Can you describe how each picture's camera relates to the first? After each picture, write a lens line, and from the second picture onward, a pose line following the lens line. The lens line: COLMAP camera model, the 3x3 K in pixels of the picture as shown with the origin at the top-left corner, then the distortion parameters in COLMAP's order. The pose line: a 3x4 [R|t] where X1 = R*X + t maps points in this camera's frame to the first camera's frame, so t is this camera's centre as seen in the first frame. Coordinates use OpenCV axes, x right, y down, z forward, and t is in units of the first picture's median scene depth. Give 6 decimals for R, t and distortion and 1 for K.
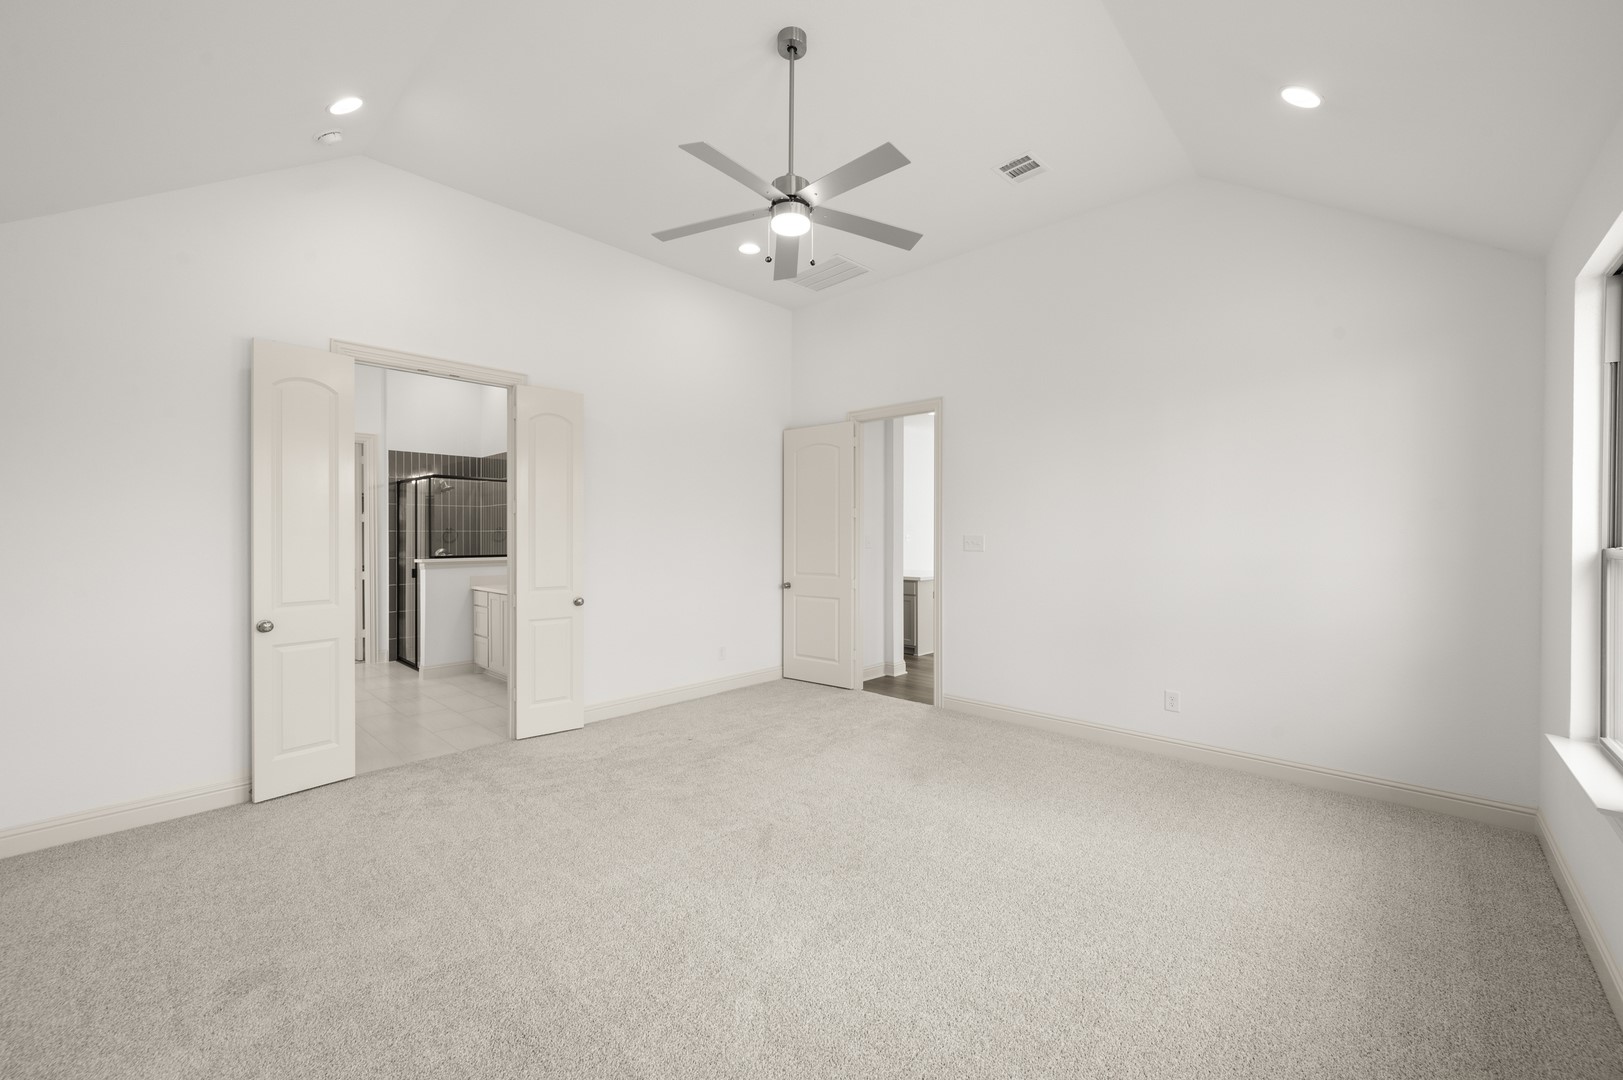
lens RADIAL K [[639.1, 0, 817.6], [0, 639.1, 535.1], [0, 0, 1]] dist [-0.003333, -0.000188]
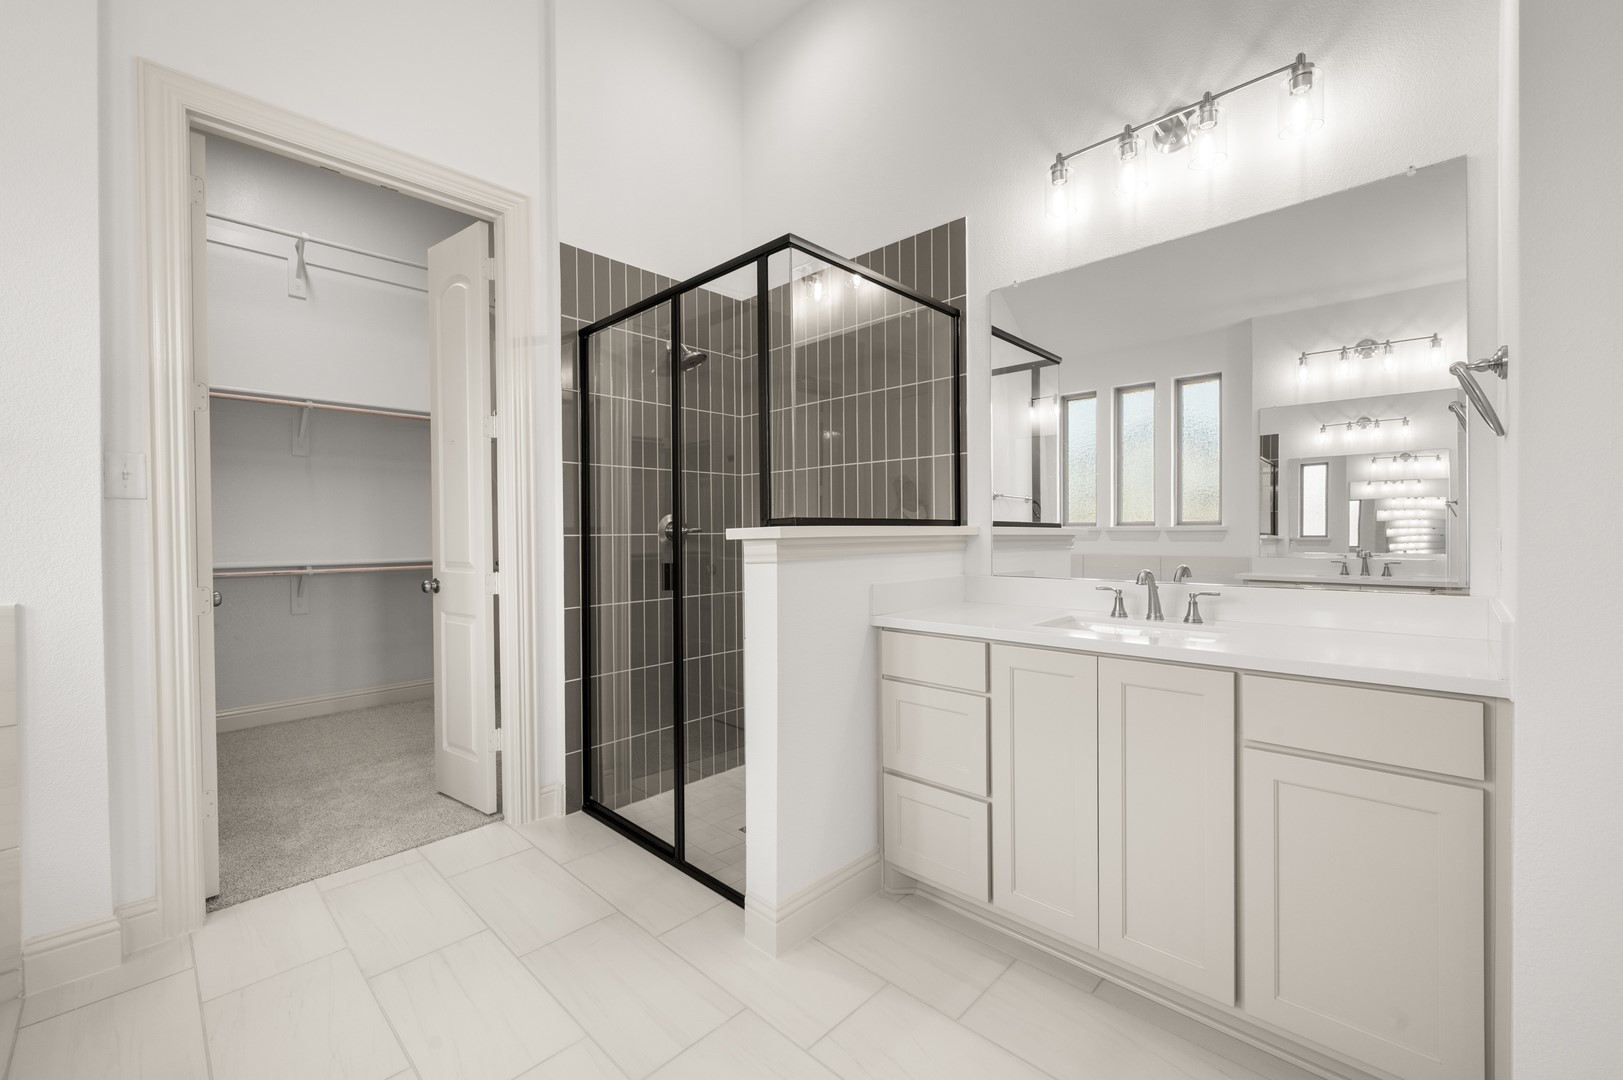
lens RADIAL K [[675.4, 0, 805.9], [0, 675.4, 544.9], [0, 0, 1]] dist [0.000391, 0.000026]
pose [[0.999149, -0.007748, -0.040517, -0.560292], [0.008251, 0.999891, 0.012265, 0.040447], [0.040418, -0.012589, 0.999104, 0.667348]]
